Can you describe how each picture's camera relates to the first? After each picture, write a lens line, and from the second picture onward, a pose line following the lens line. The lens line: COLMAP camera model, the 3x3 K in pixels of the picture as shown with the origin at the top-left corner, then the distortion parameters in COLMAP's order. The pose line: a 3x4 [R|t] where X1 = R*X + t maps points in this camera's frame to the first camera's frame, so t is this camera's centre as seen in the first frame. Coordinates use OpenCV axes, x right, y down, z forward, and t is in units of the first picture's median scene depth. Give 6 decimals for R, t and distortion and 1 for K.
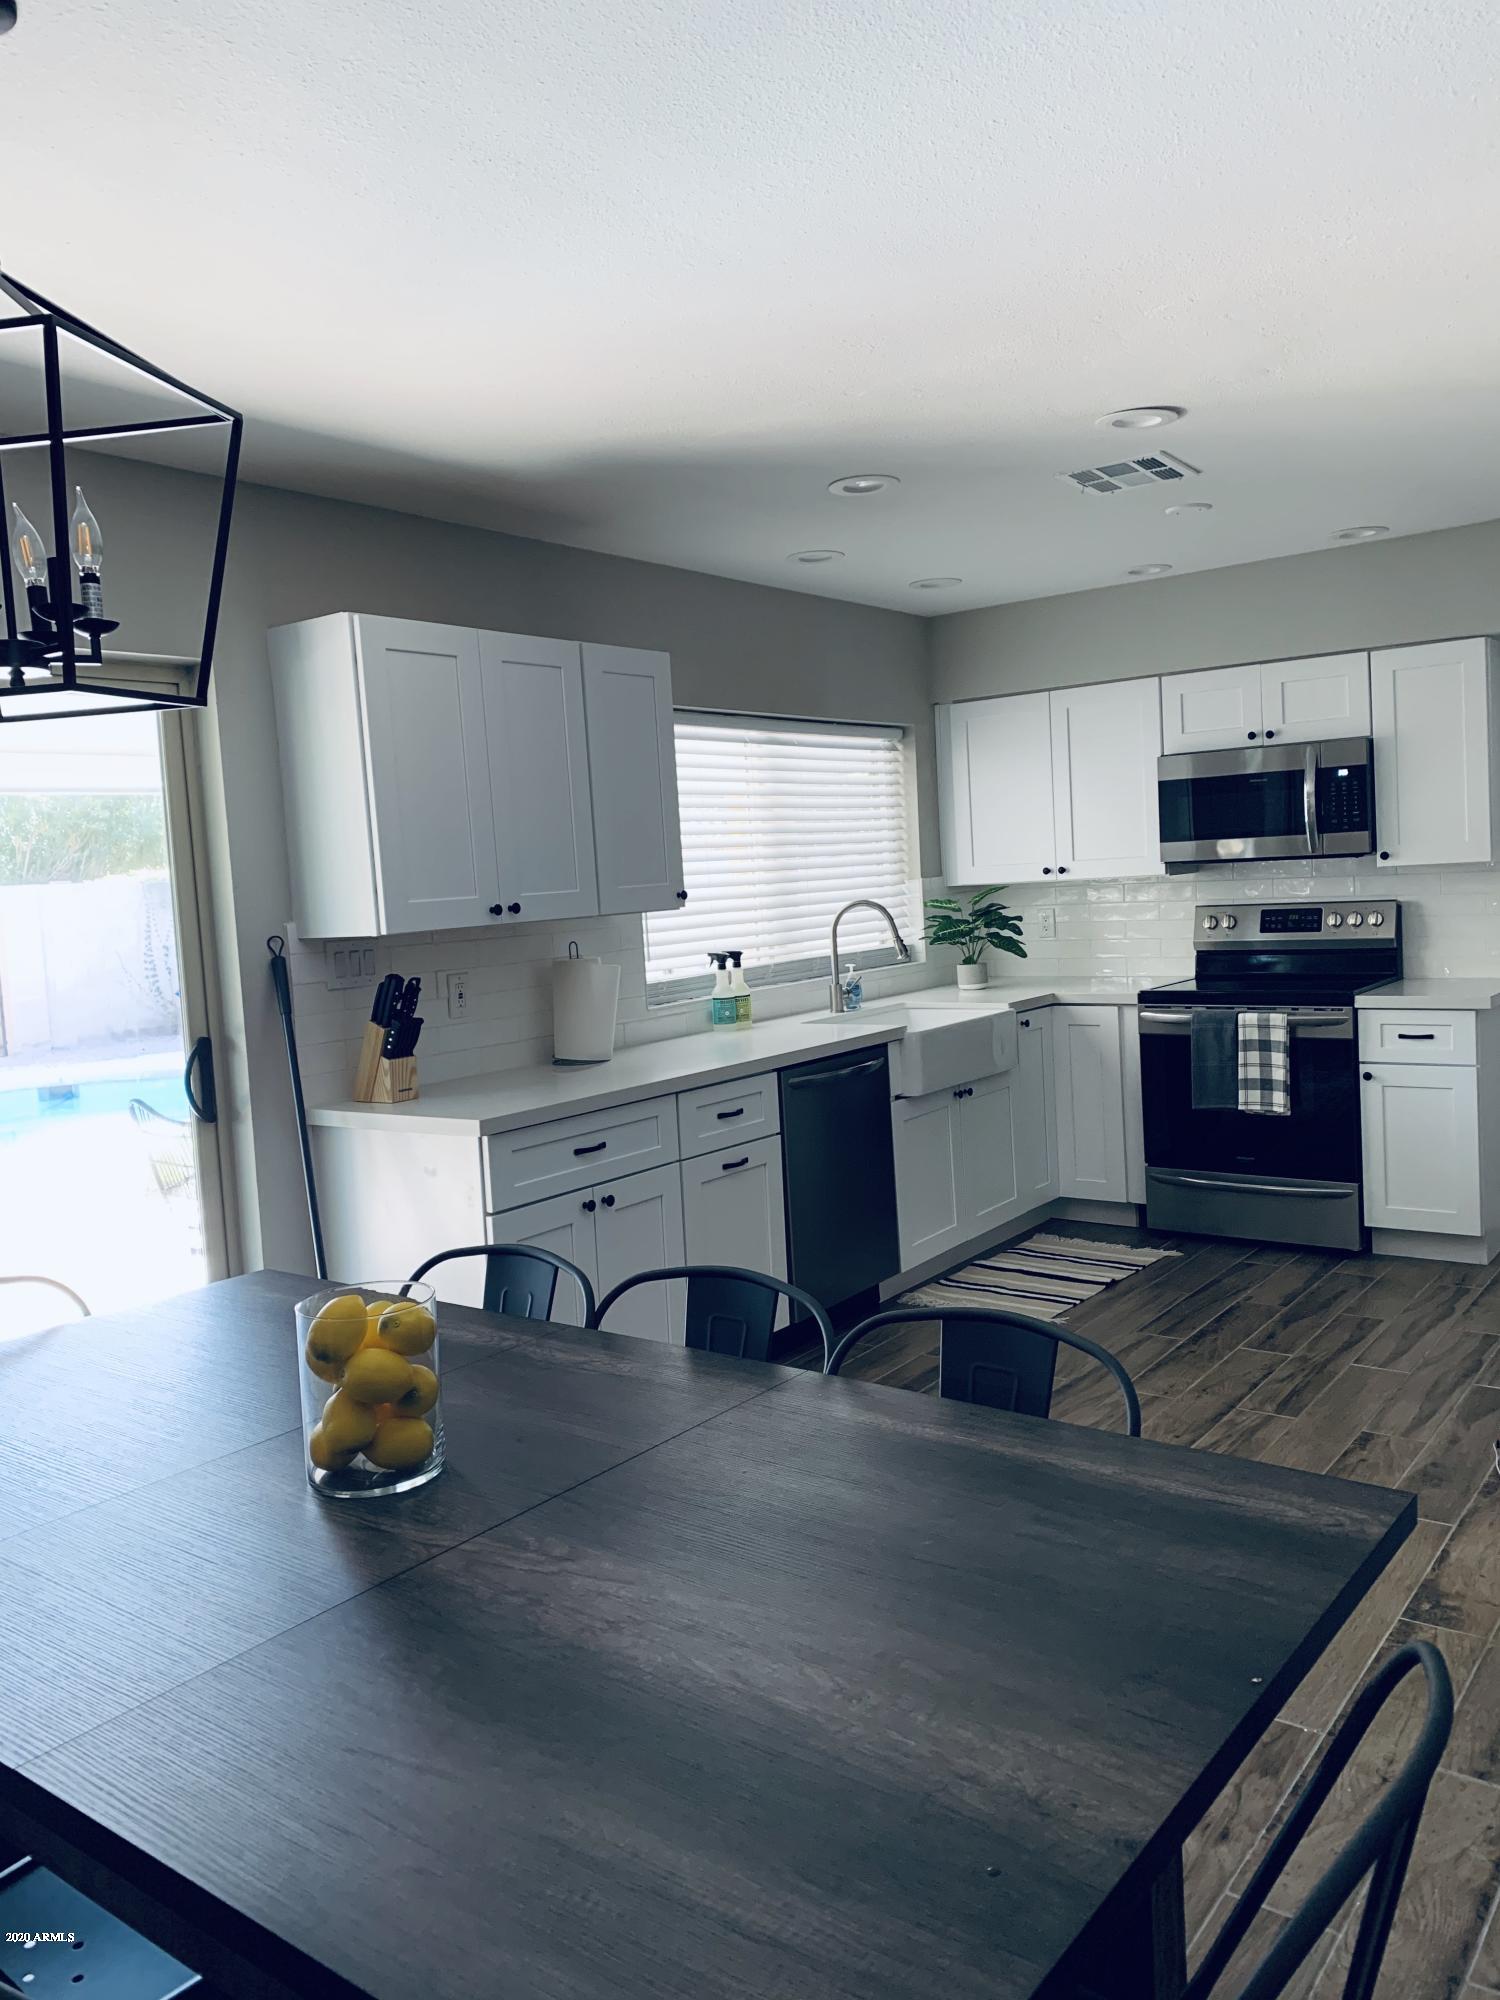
lens RADIAL K [[1501.5, 0, 751.8], [0, 1501.5, 976.1], [0, 0, 1]] dist [0.112451, -0.211051]
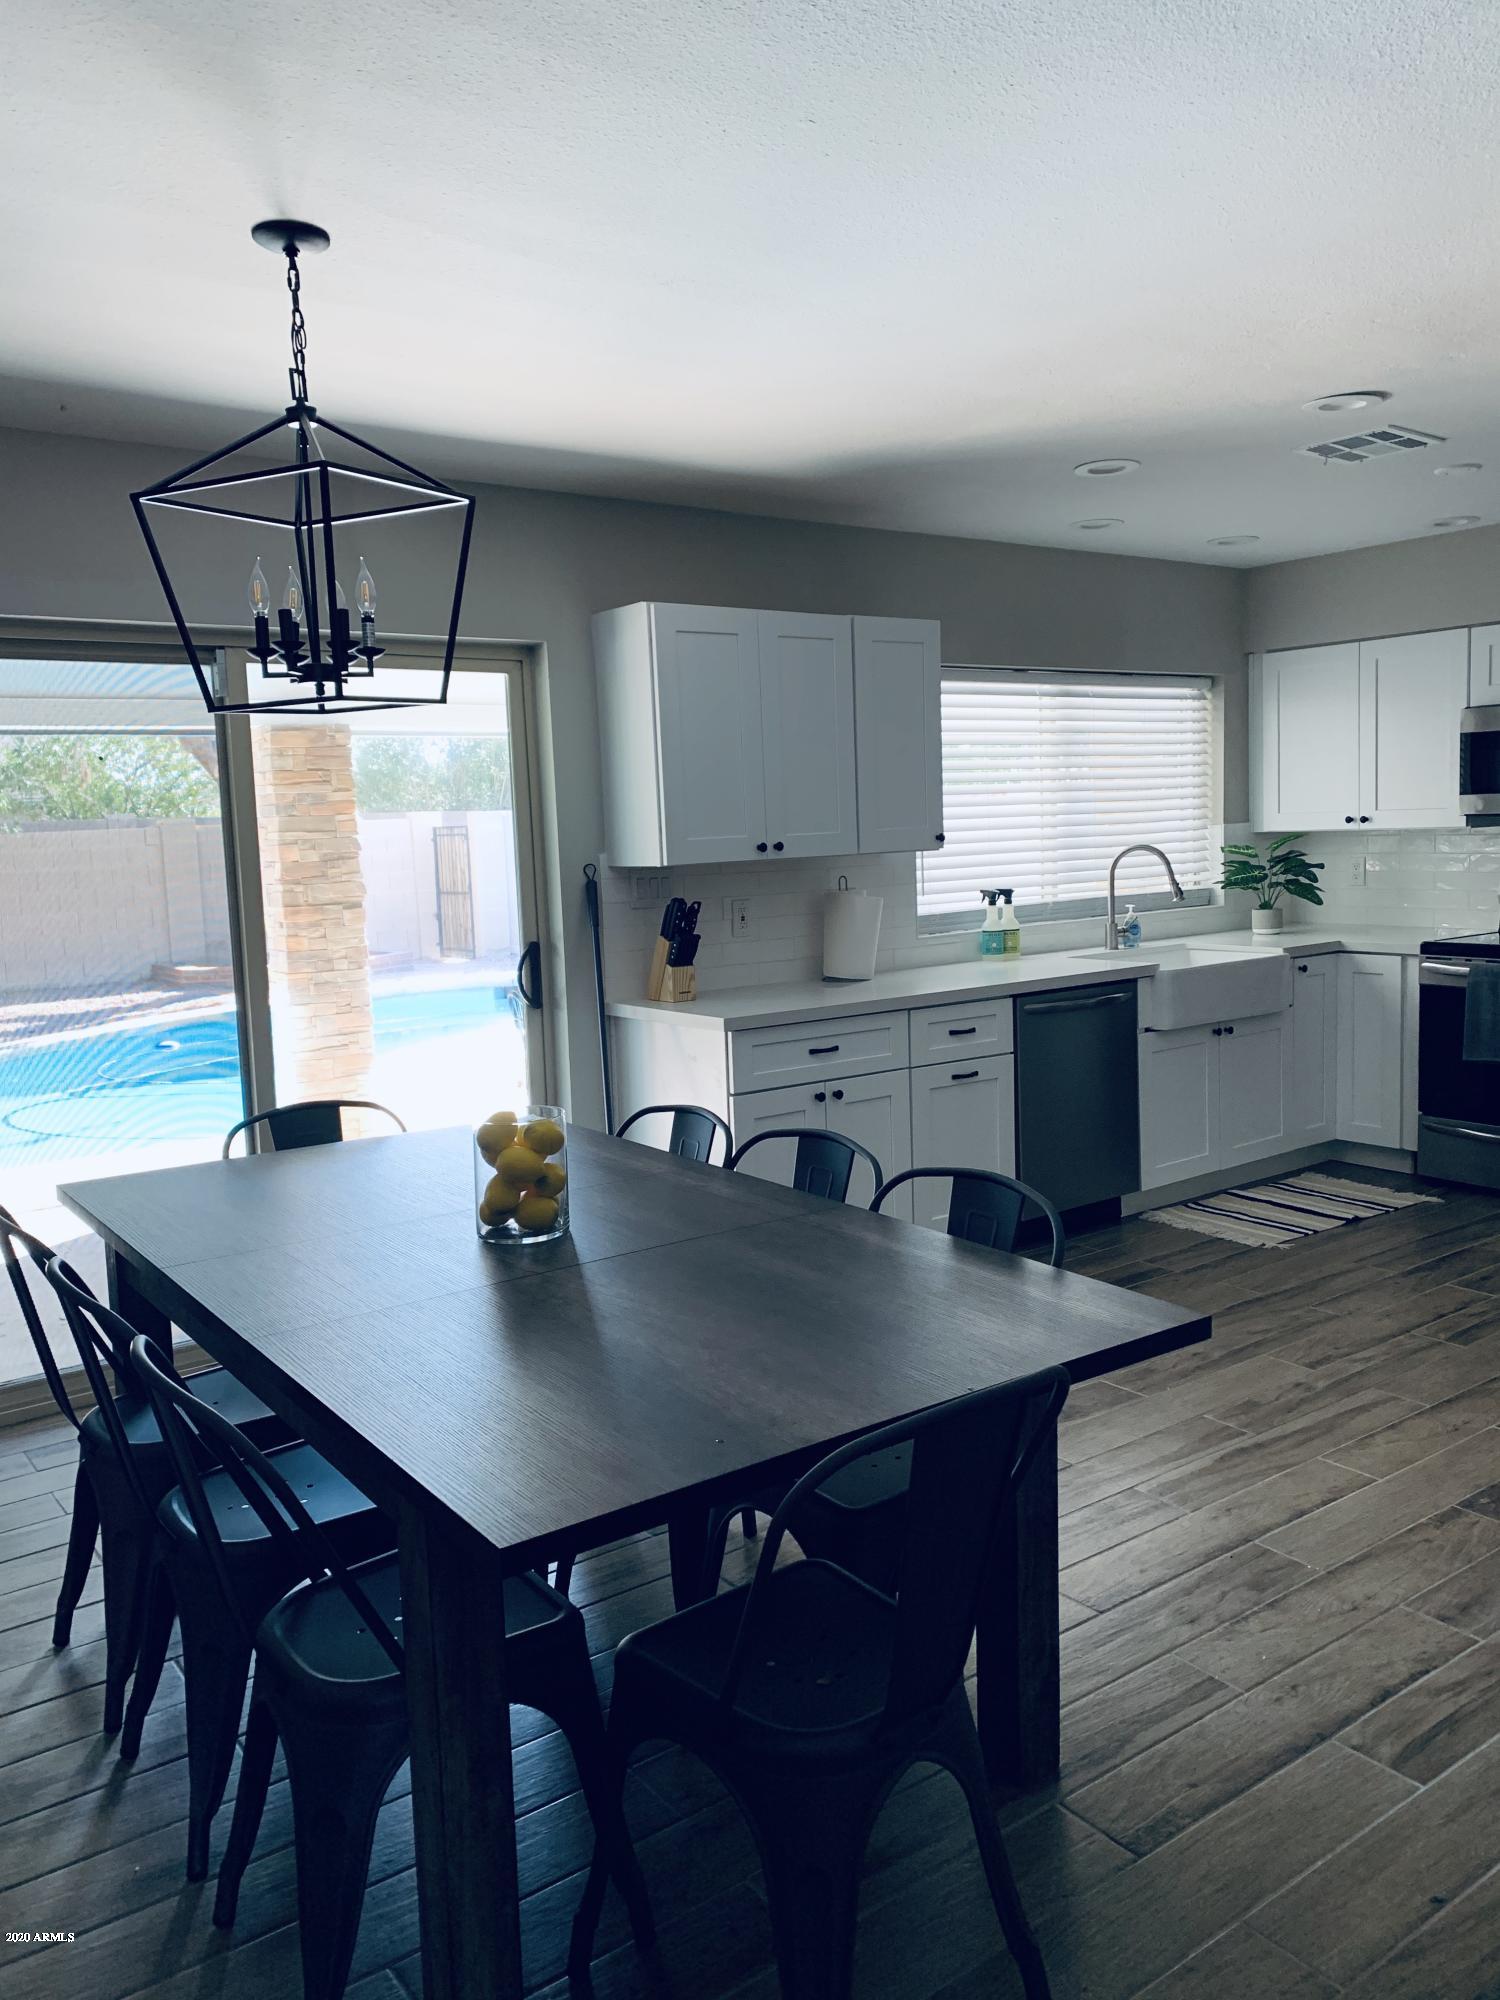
lens RADIAL K [[1501.5, 0, 751.8], [0, 1501.5, 976.1], [0, 0, 1]] dist [0.112451, -0.211051]
pose [[0.957108, 0.051670, -0.285087, 0.125193], [-0.038878, 0.997975, 0.050352, -0.001186], [0.287111, -0.037108, 0.957178, -0.110117]]
